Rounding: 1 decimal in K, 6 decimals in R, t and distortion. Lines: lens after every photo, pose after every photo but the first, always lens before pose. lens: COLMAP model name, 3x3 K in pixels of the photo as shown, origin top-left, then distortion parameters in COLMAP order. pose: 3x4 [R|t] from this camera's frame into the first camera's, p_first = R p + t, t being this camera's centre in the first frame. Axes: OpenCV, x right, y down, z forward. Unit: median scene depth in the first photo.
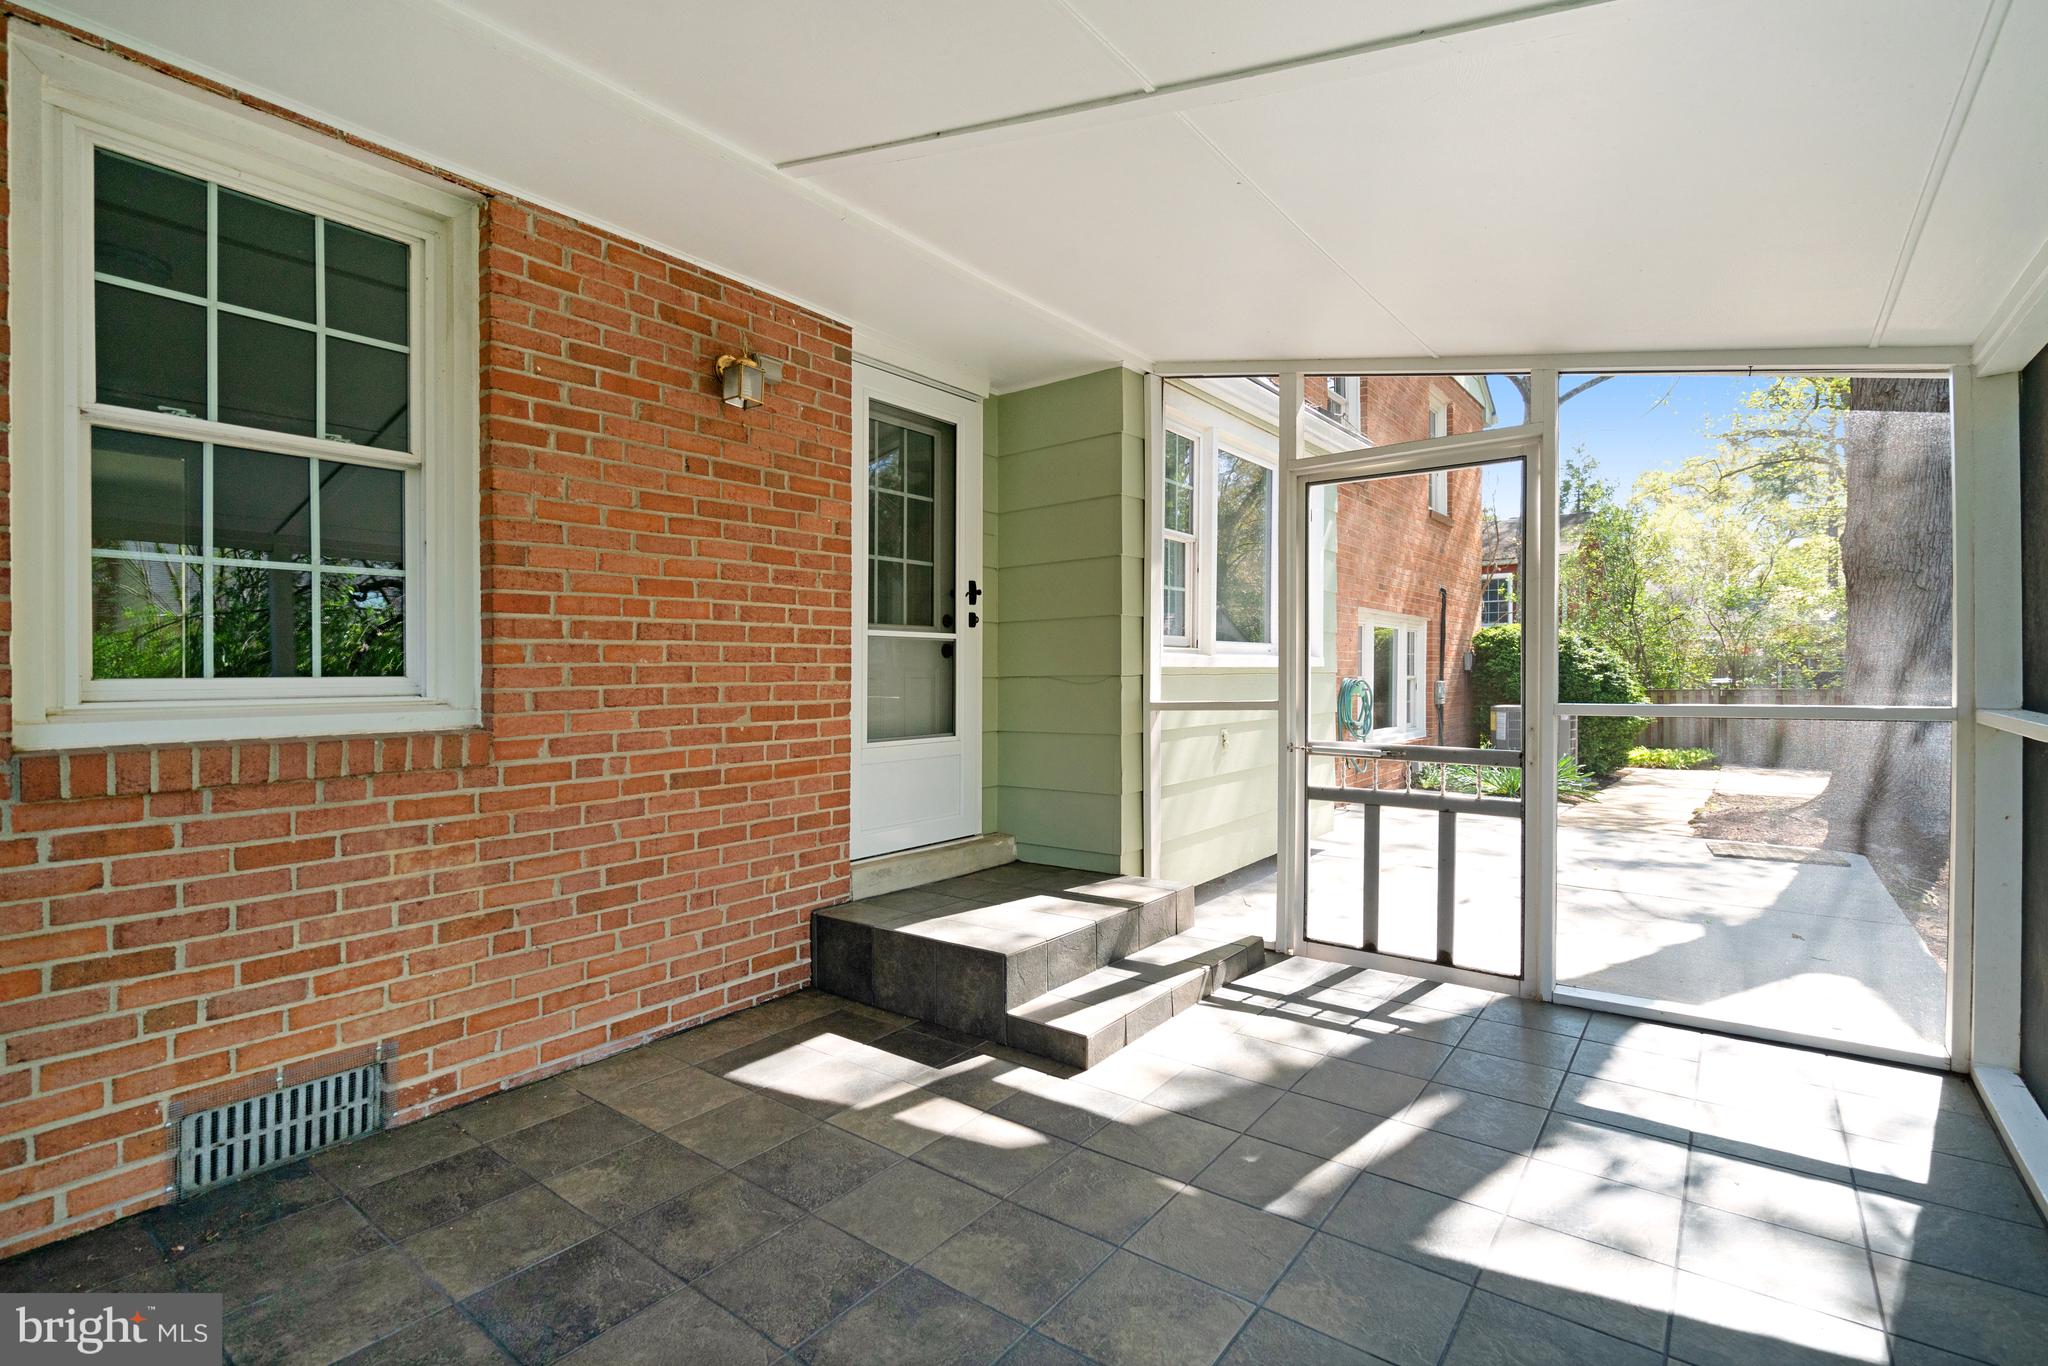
lens RADIAL K [[955.4, 0, 1008.3], [0, 955.4, 679.5], [0, 0, 1]] dist [-0.036255, 0.017742]
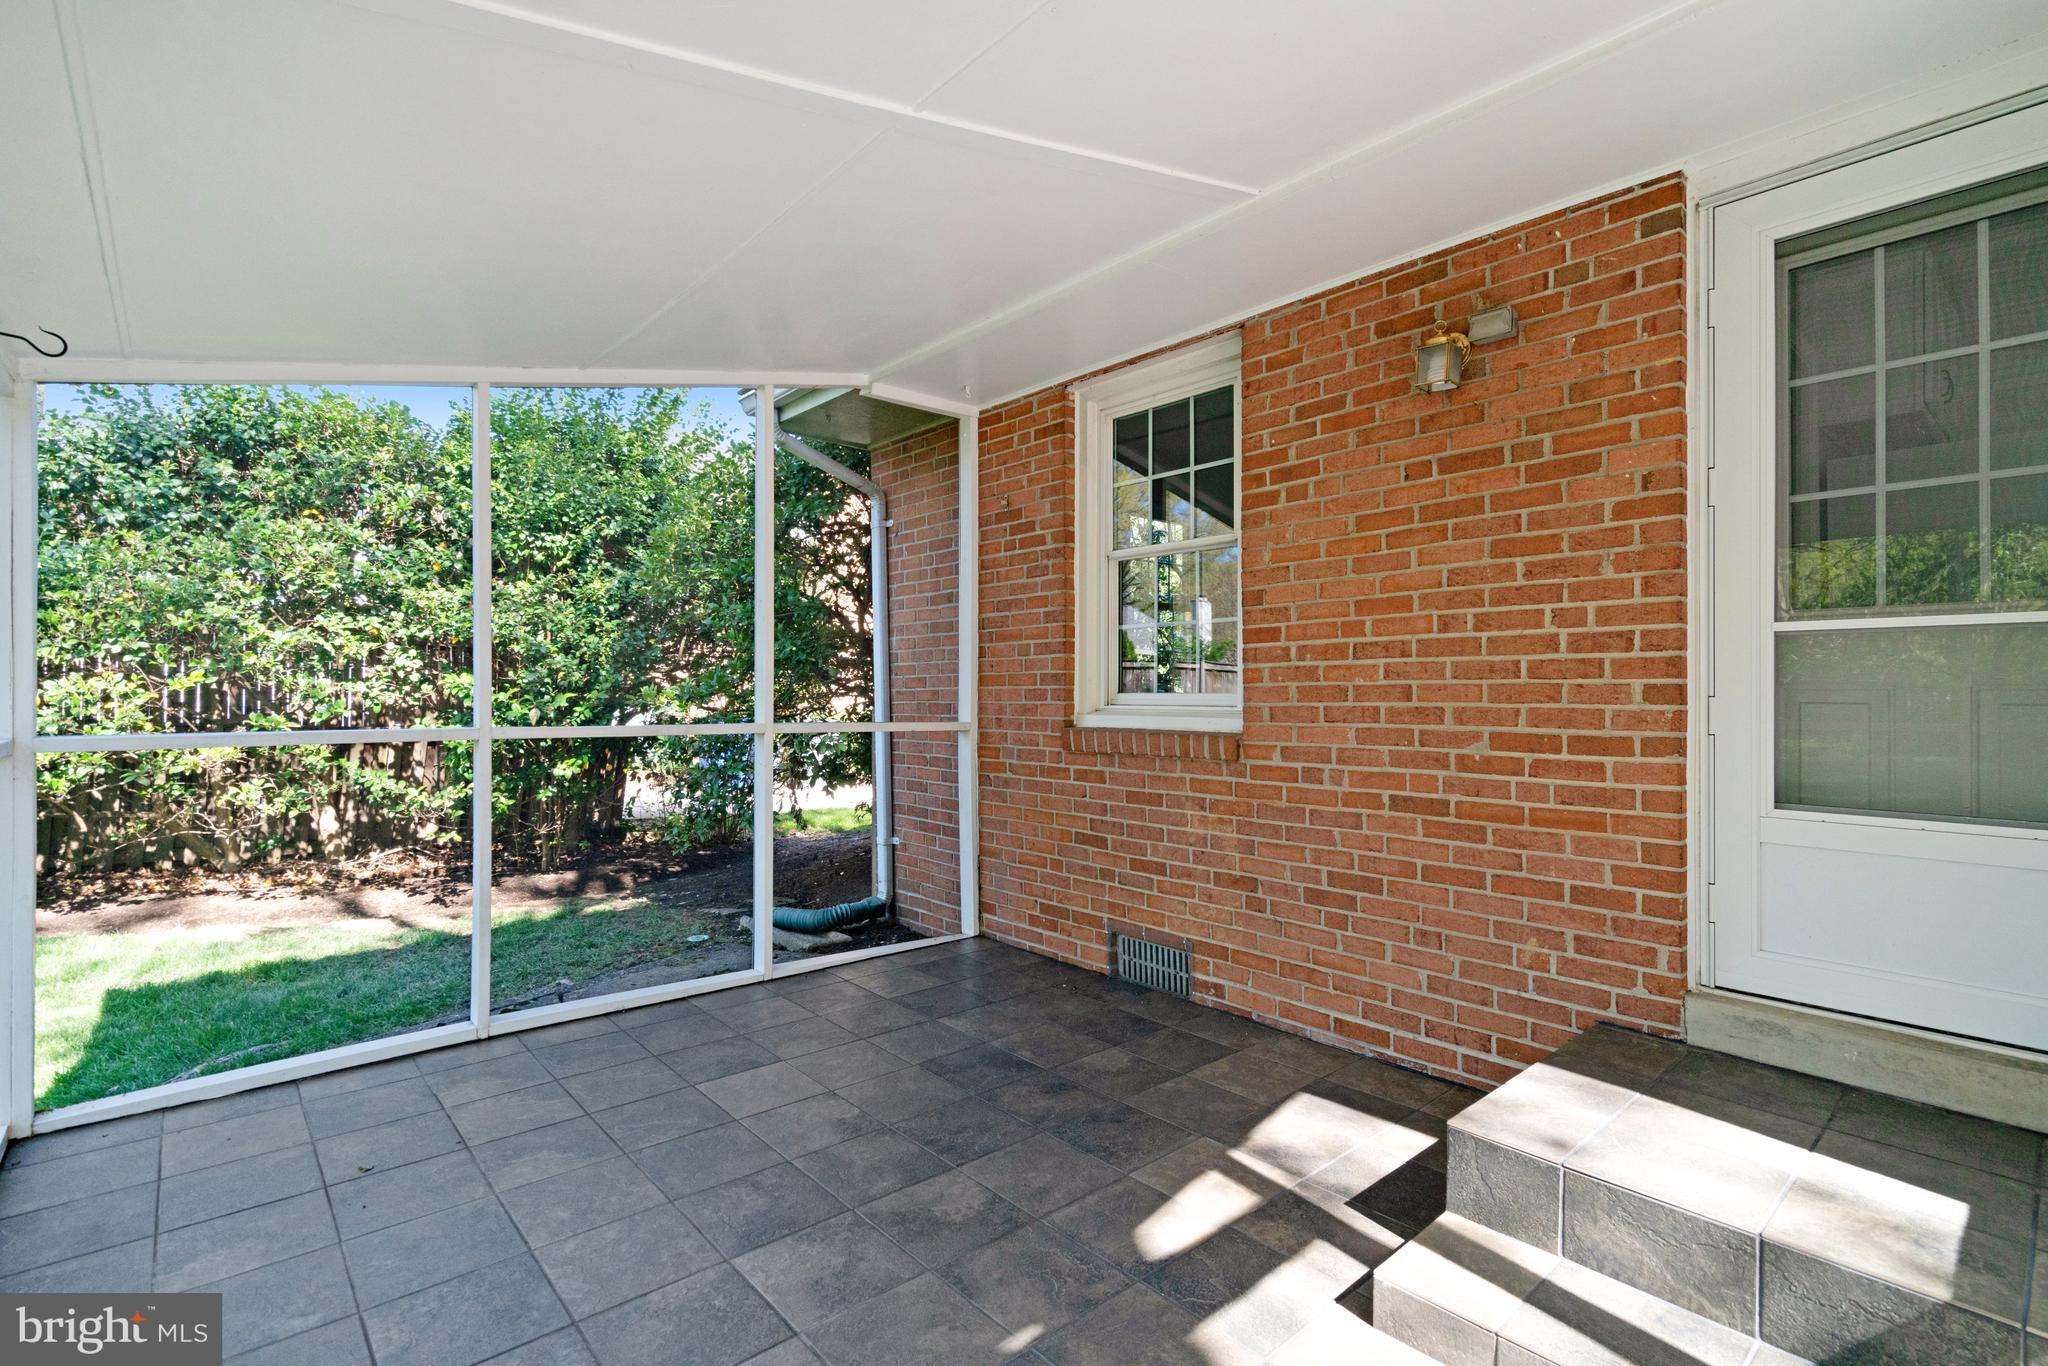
lens RADIAL K [[955.4, 0, 1008.3], [0, 955.4, 679.5], [0, 0, 1]] dist [-0.036255, 0.017742]
pose [[-0.210859, -0.009526, -0.977470, 0.712836], [-0.010704, 0.999915, -0.007436, -0.008078], [0.977458, 0.008895, -0.210943, 0.856123]]
